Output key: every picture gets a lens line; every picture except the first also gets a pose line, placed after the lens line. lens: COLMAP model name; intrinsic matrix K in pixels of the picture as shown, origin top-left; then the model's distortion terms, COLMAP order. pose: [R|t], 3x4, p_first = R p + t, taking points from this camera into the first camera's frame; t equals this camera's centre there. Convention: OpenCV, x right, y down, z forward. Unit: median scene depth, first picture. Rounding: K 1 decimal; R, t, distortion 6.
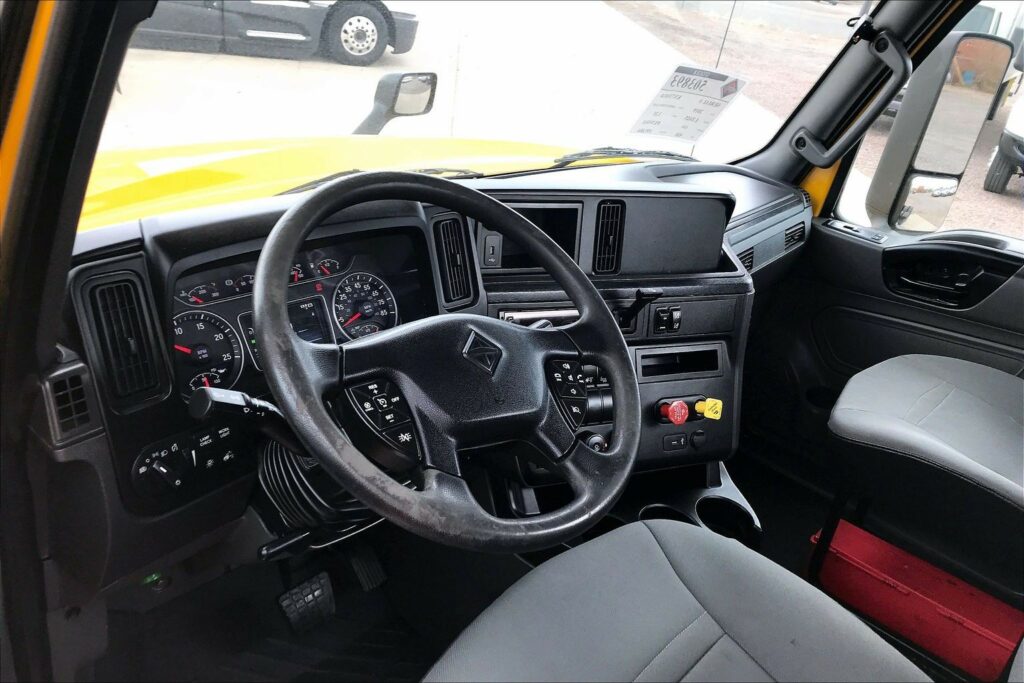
lens RADIAL K [[840.1, 0, 518.4], [0, 840.1, 331.7], [0, 0, 1]] dist [0.041009, -0.040764]
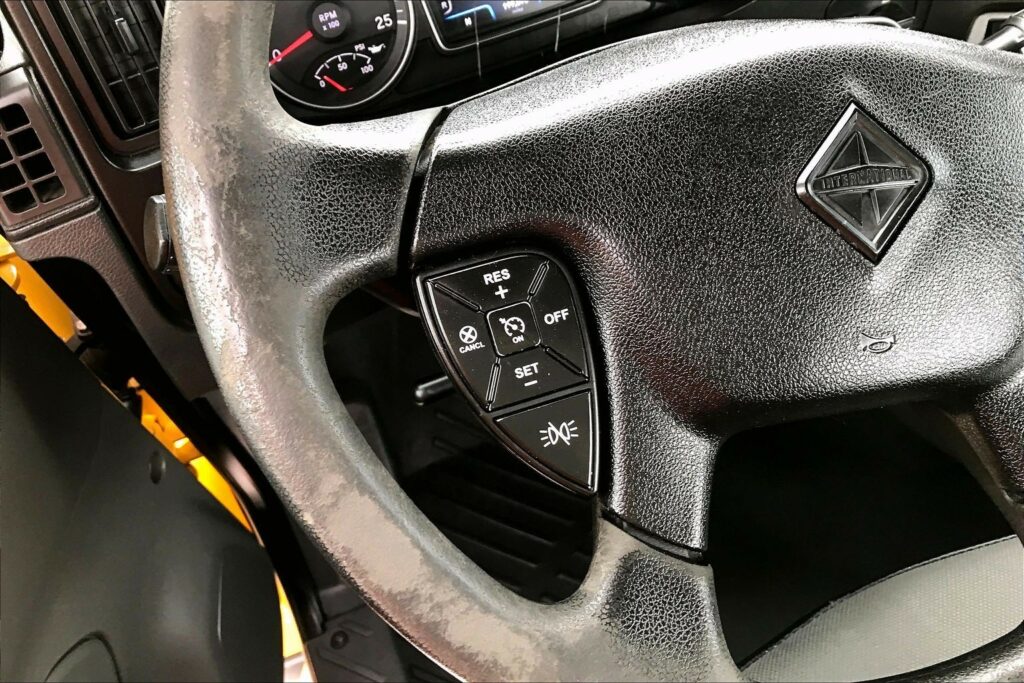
lens RADIAL K [[807.4, 0, 502.7], [0, 807.4, 403.9], [0, 0, 1]] dist [-0.048644, -0.001135]
pose [[0.879696, 0.291083, -0.376039, -0.017645], [-0.021011, 0.813787, 0.580783, -0.059524], [0.475072, -0.503012, 0.722001, 0.484882]]
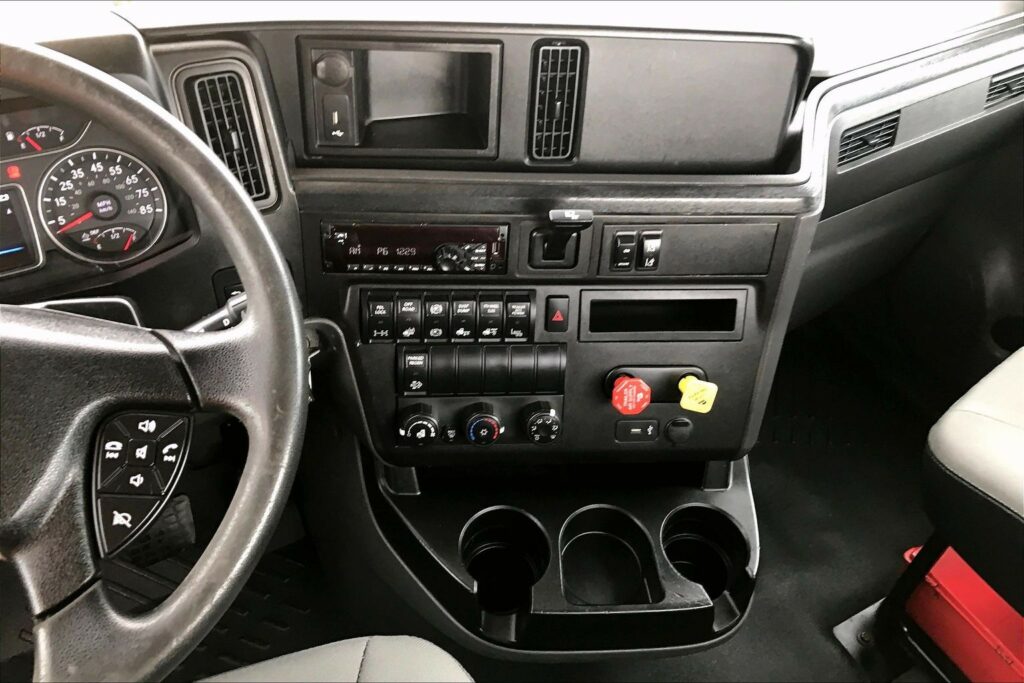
lens RADIAL K [[840.1, 0, 522.4], [0, 840.1, 328.0], [0, 0, 1]] dist [0.041009, -0.040764]
pose [[0.935926, 0.175041, -0.305620, 0.354172], [-0.081543, 0.951870, 0.295457, -0.161319], [0.342628, -0.251604, 0.905153, 0.483362]]
